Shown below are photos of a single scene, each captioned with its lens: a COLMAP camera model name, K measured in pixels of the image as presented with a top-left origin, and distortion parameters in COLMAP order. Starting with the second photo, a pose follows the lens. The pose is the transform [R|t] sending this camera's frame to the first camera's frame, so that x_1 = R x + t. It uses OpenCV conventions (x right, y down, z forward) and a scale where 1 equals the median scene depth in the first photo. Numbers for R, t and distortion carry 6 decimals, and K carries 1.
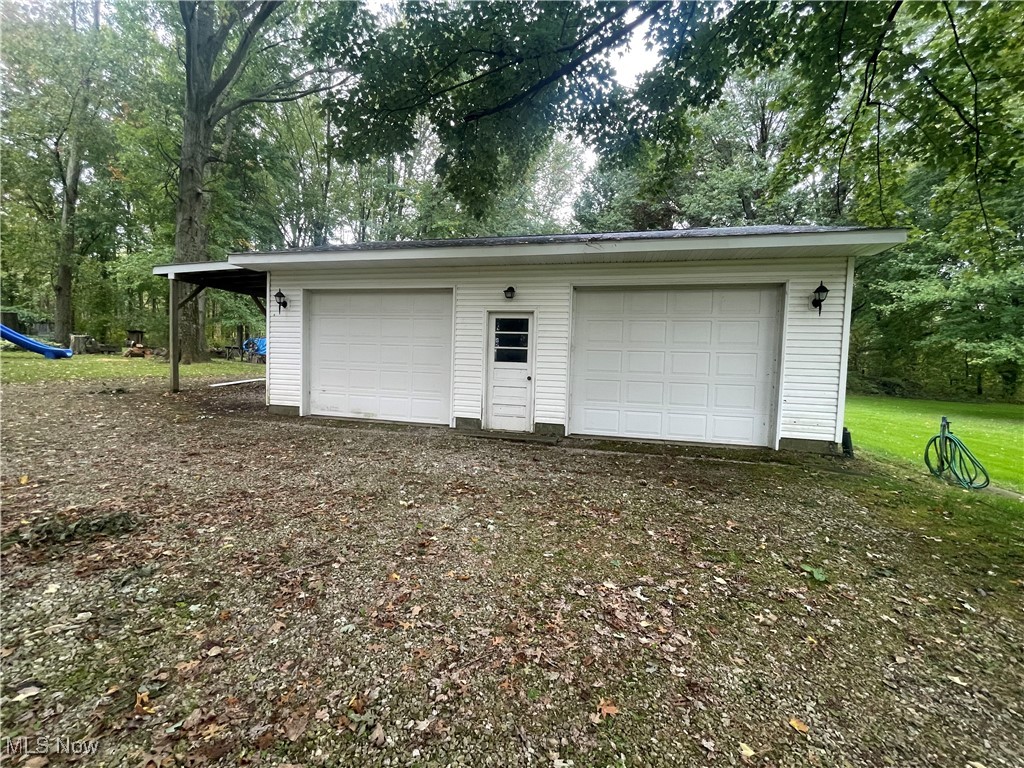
lens RADIAL K [[410.6, 0, 512.0], [0, 410.6, 384.0], [0, 0, 1]] dist [0.001833, 0.000063]
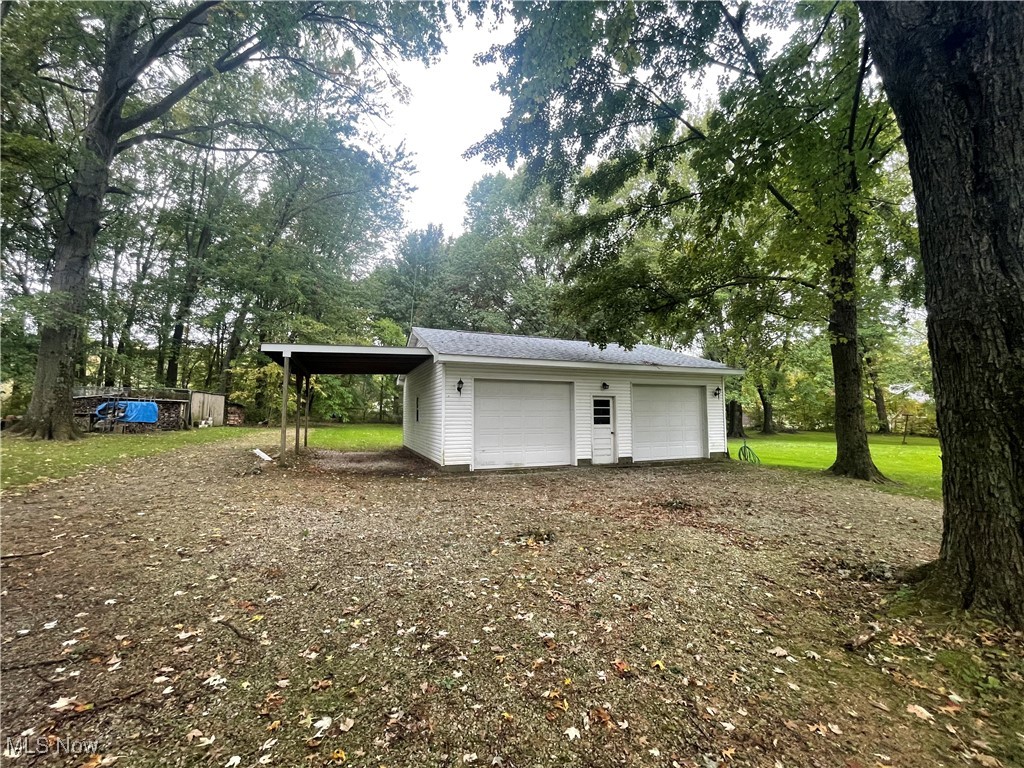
lens RADIAL K [[410.6, 0, 512.0], [0, 410.6, 384.0], [0, 0, 1]] dist [0.001833, 0.000063]
pose [[0.813992, 0.010981, 0.580773, -1.337855], [0.056122, 0.993657, -0.097446, -0.075038], [-0.578159, 0.111915, 0.808212, -0.223016]]
